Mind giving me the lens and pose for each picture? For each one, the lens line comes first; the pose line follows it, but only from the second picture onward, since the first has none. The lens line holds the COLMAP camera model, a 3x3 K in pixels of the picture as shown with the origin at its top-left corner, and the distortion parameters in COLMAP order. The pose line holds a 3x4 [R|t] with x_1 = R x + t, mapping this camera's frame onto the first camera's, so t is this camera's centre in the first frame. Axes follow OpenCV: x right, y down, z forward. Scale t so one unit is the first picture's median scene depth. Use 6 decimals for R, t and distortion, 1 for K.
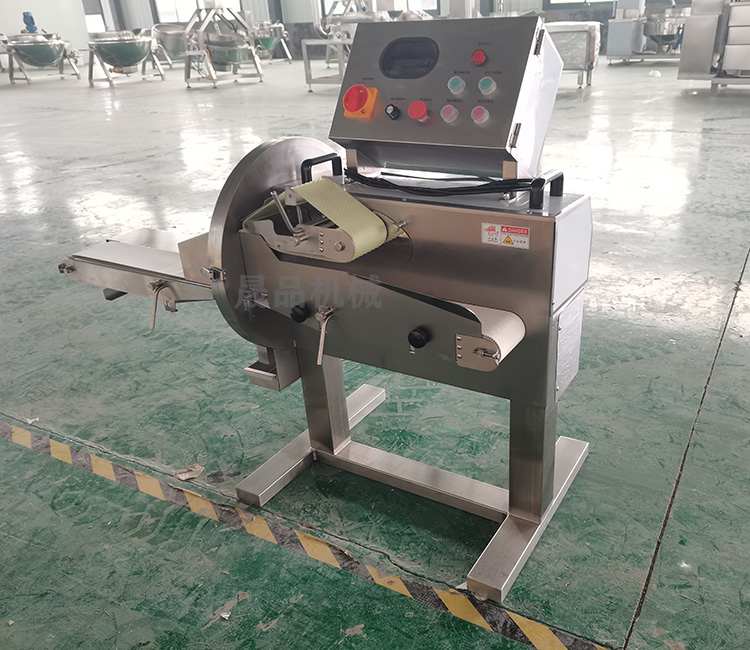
lens RADIAL K [[695.5, 0, 375.0], [0, 695.5, 325.0], [0, 0, 1]] dist [0.006884, 0.008187]
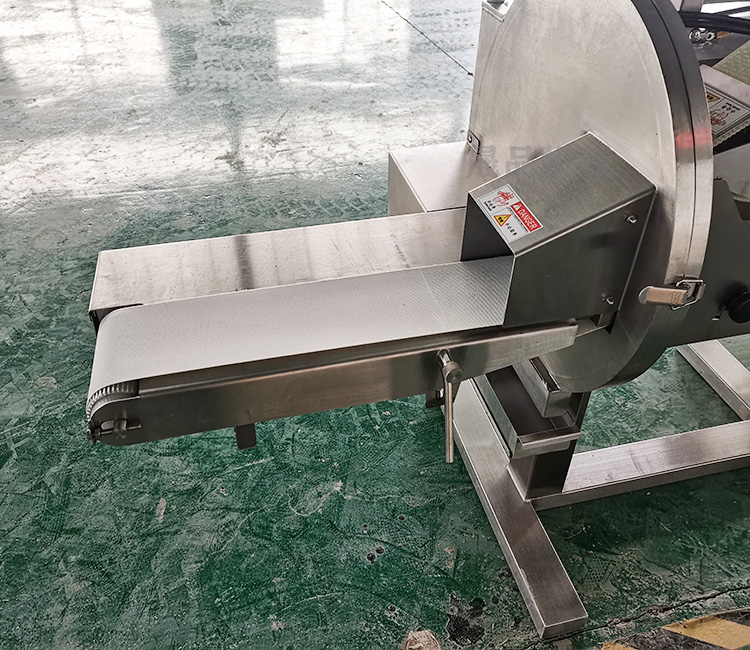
lens RADIAL K [[695.5, 0, 375.0], [0, 695.5, 325.0], [0, 0, 1]] dist [0.006884, 0.008187]
pose [[0.717599, -0.382291, 0.582156, -0.440669], [0.263499, 0.922775, 0.281165, -0.170406], [-0.644686, -0.048365, 0.762916, 0.517195]]
